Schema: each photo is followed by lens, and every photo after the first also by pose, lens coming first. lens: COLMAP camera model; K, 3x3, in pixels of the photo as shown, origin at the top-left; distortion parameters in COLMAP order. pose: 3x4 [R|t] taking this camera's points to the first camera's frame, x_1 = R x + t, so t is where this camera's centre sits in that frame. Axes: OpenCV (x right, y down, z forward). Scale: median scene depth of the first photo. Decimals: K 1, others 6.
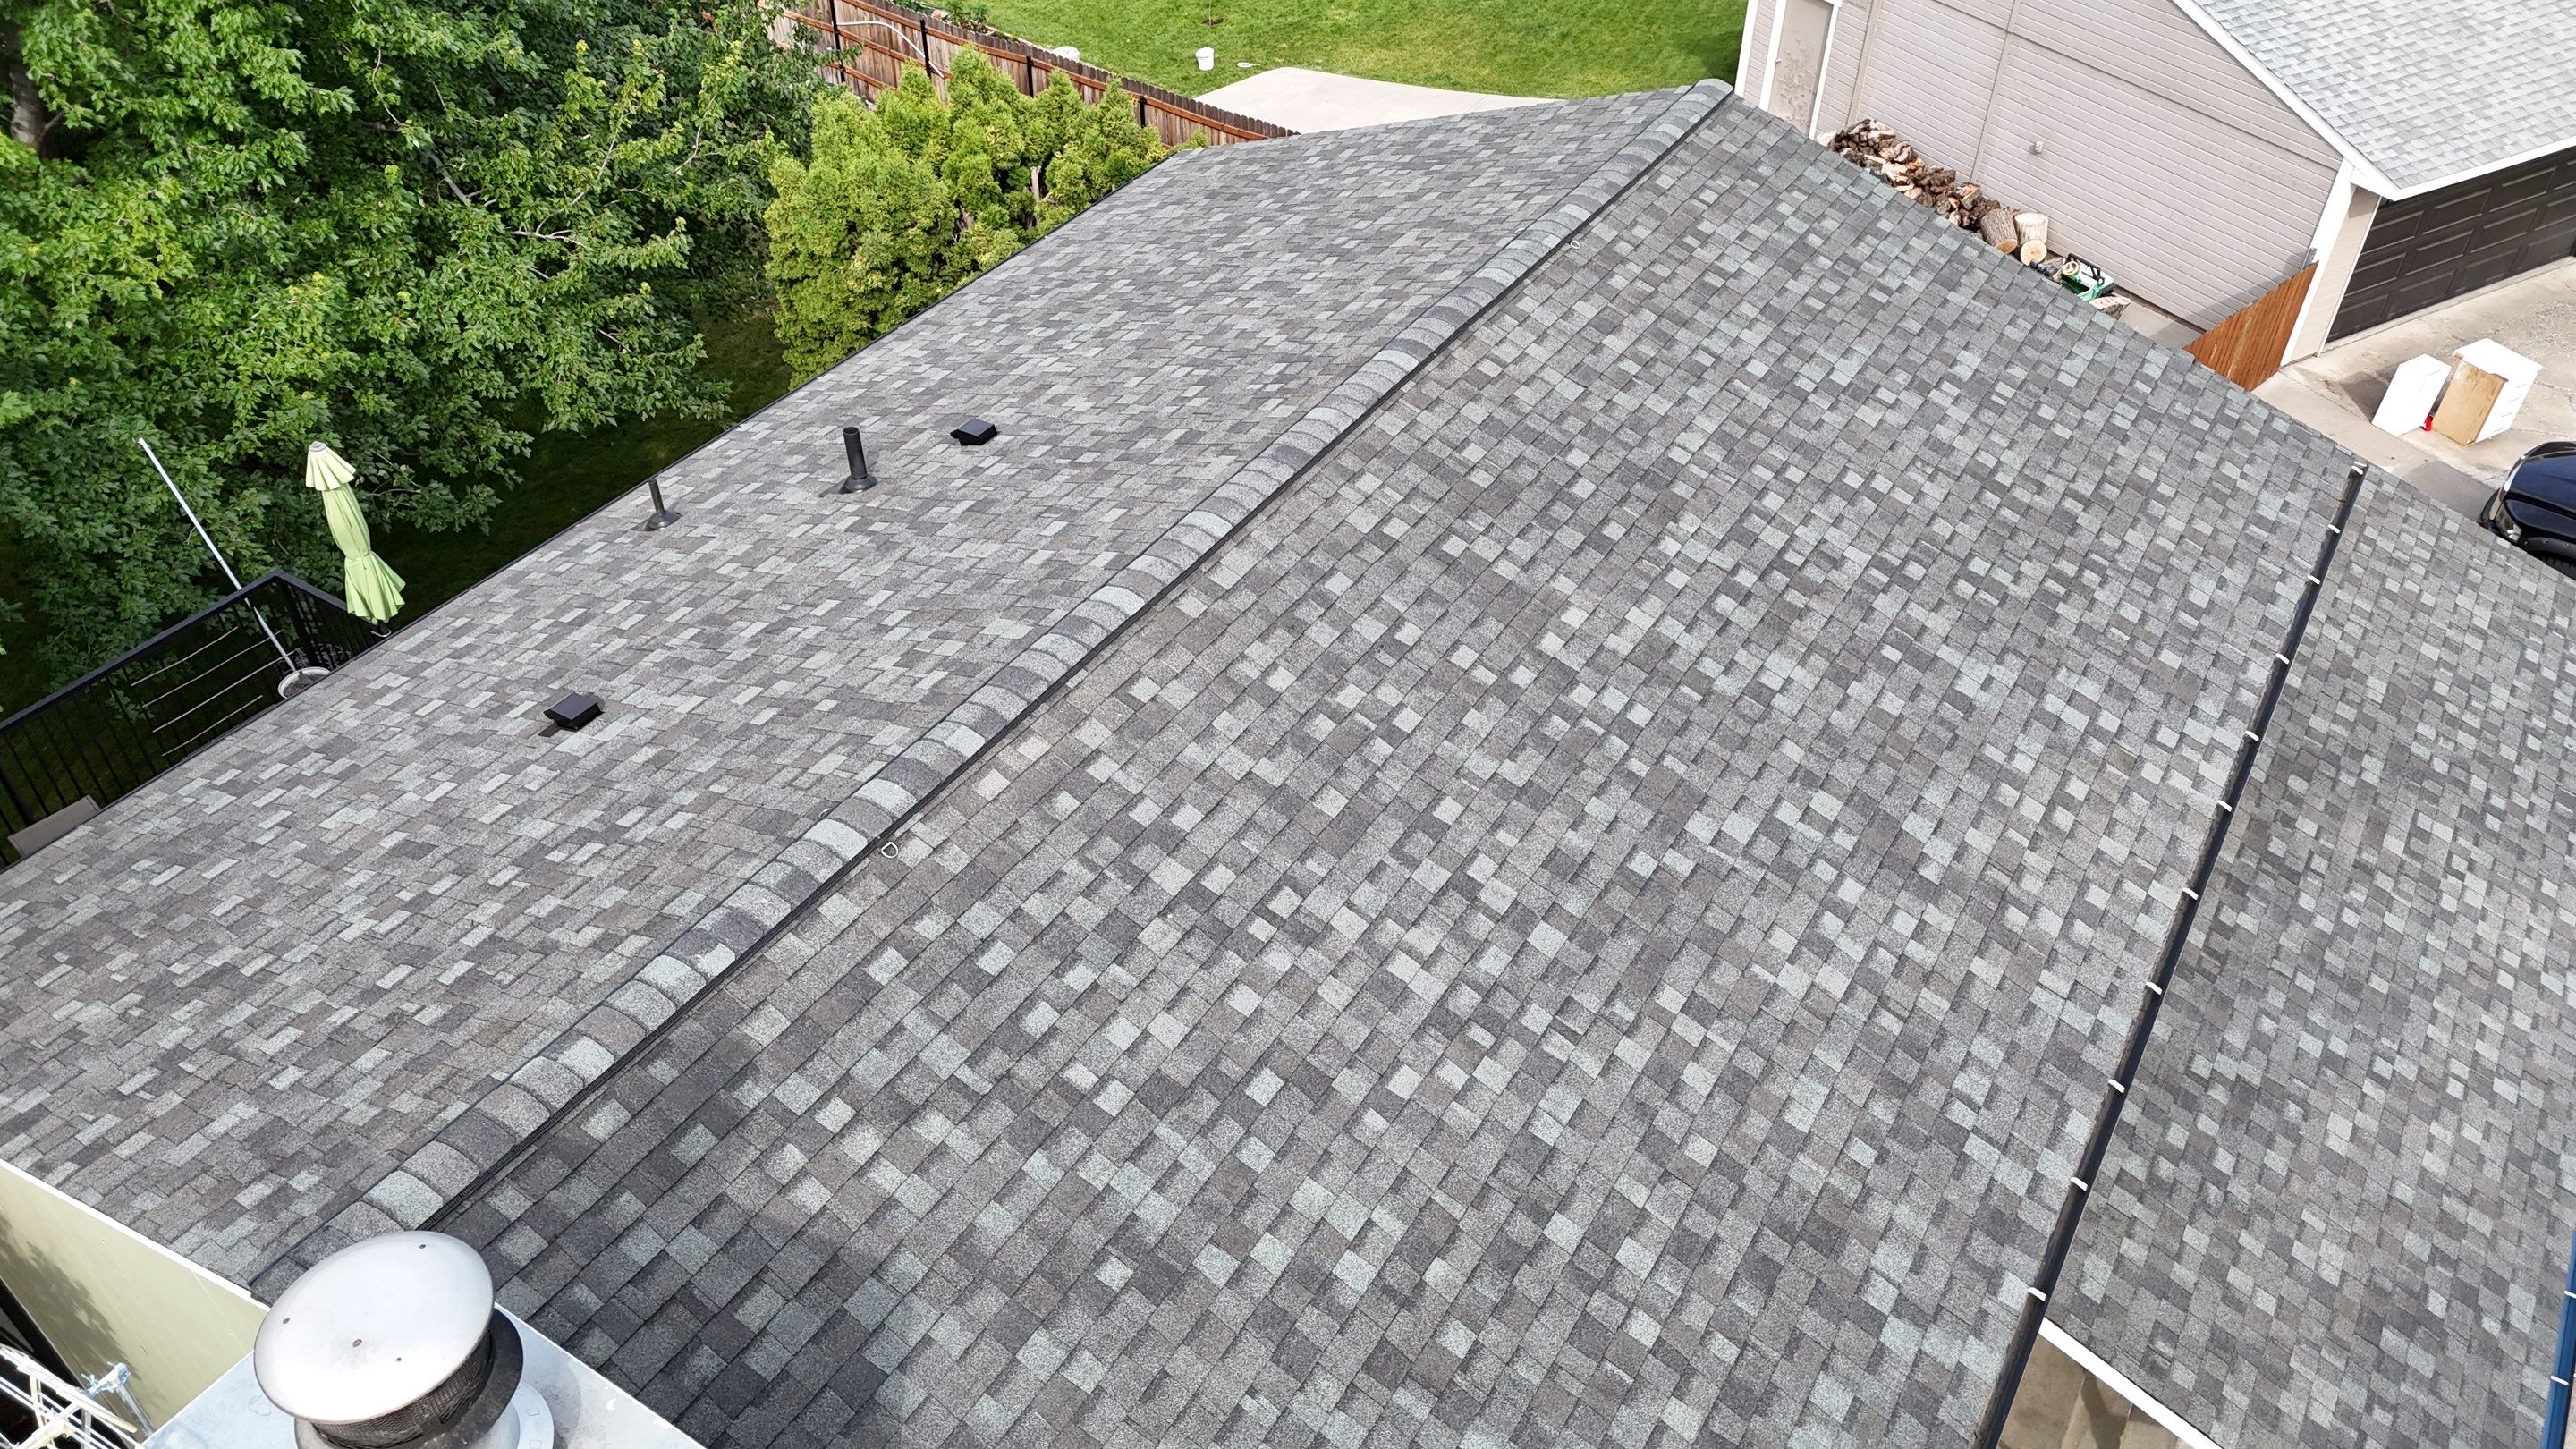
lens RADIAL K [[1880.1, 0, 1277.7], [0, 1880.1, 737.3], [0, 0, 1]] dist [0.086209, -0.079430]
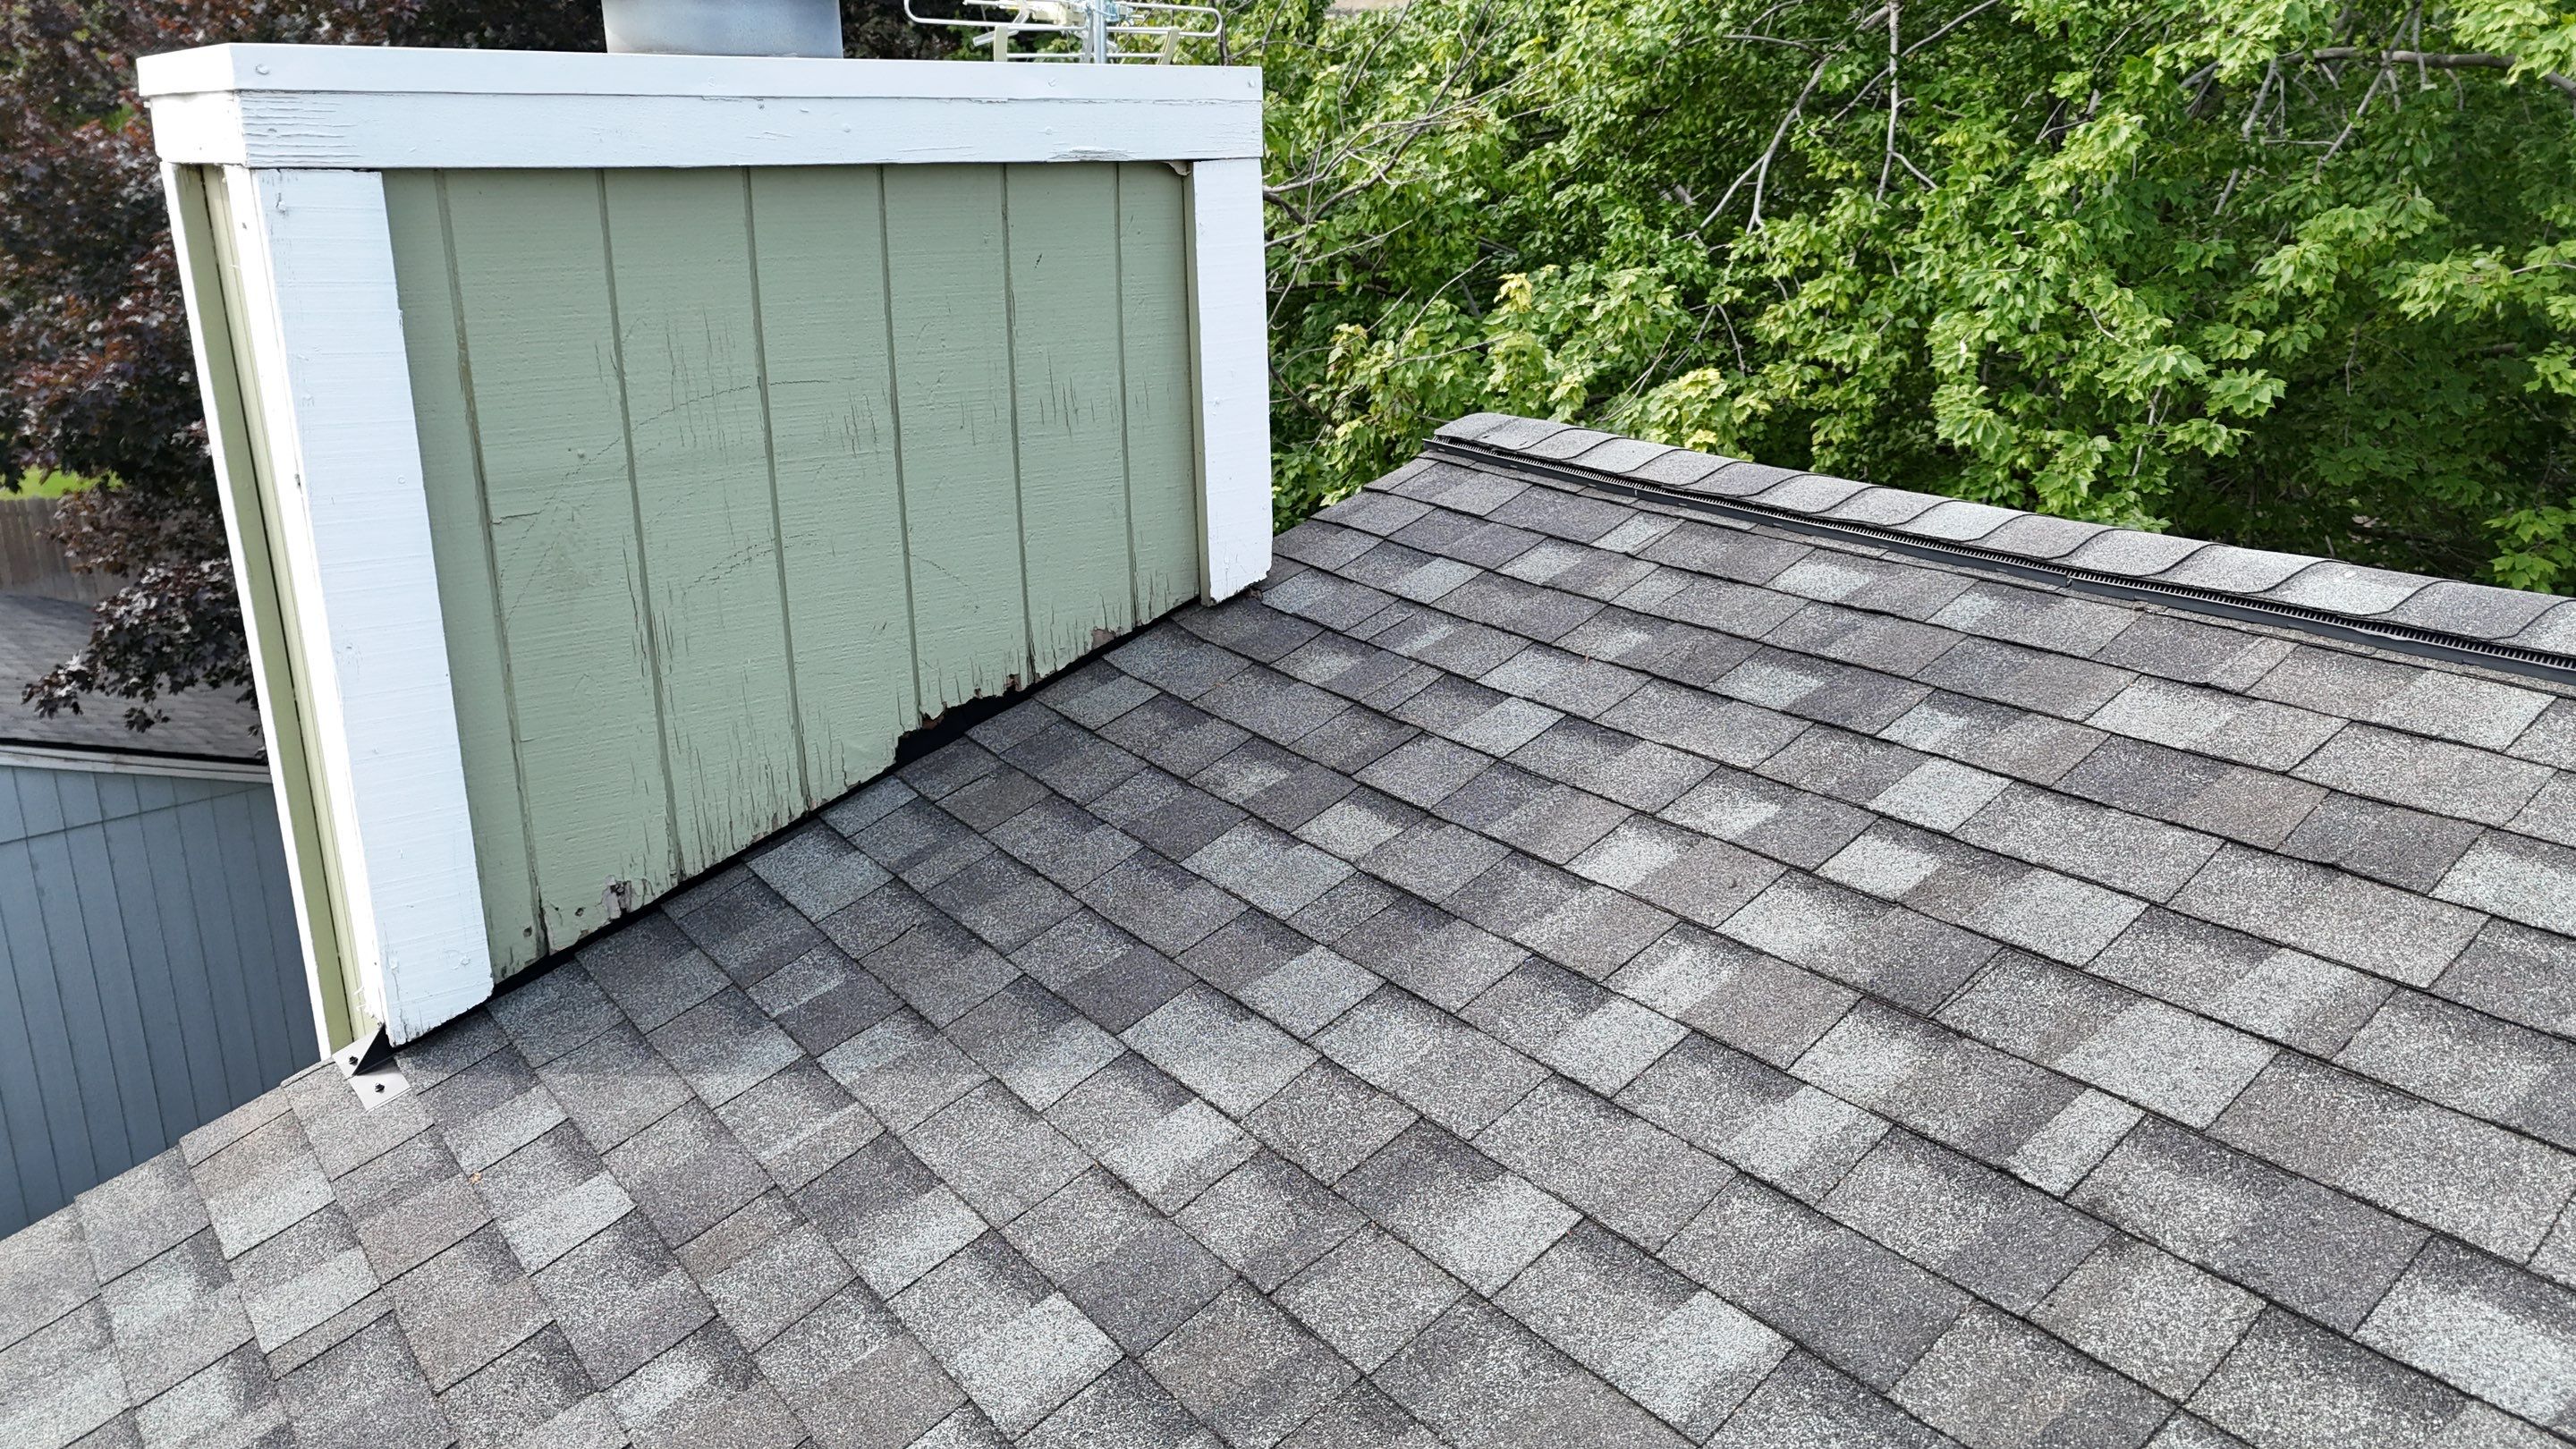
lens RADIAL K [[1880.1, 0, 1291.9], [0, 1880.1, 725.7], [0, 0, 1]] dist [0.086209, -0.079430]
pose [[-0.362011, 0.283961, -0.887870, 0.069157], [-0.603256, 0.654764, 0.455374, 0.069459], [0.710654, 0.700464, -0.065731, 0.688648]]
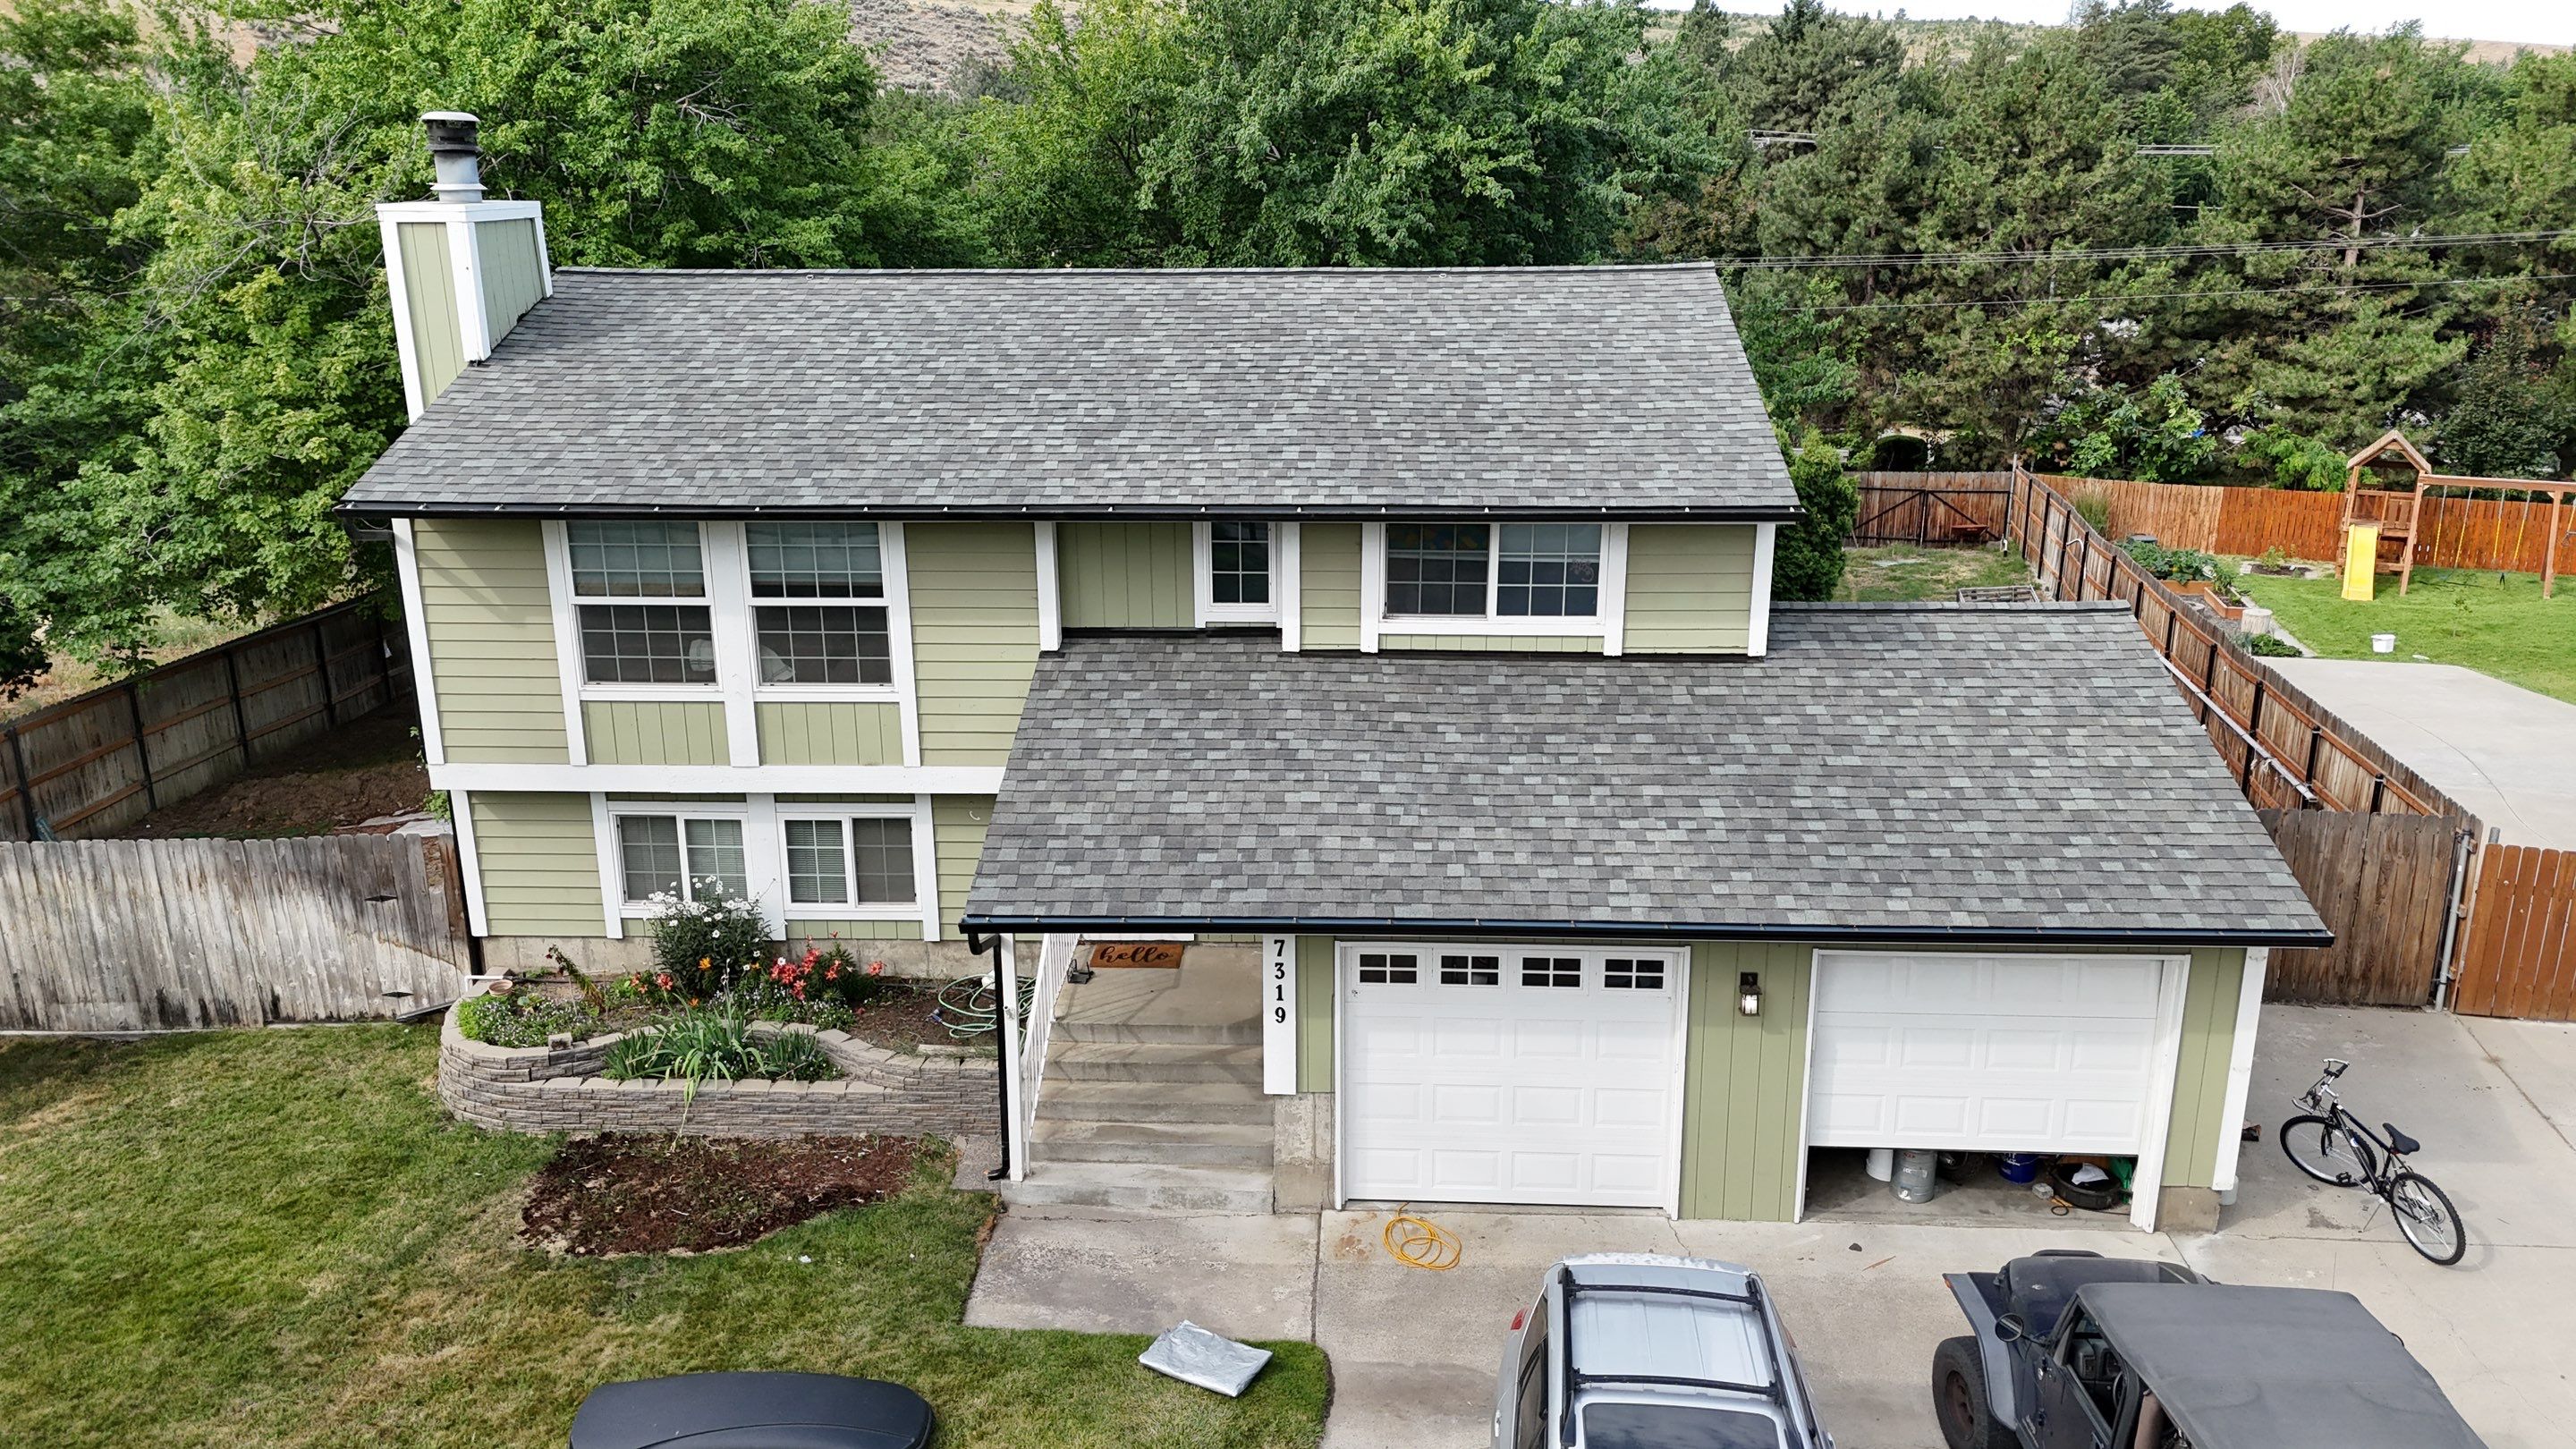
lens RADIAL K [[1880.1, 0, 1283.0], [0, 1880.1, 724.8], [0, 0, 1]] dist [0.086209, -0.079430]
pose [[0.493600, 0.251040, -0.832669, 1.907191], [-0.561948, 0.822788, -0.085057, 0.332750], [0.663757, 0.509901, 0.547200, 0.283602]]
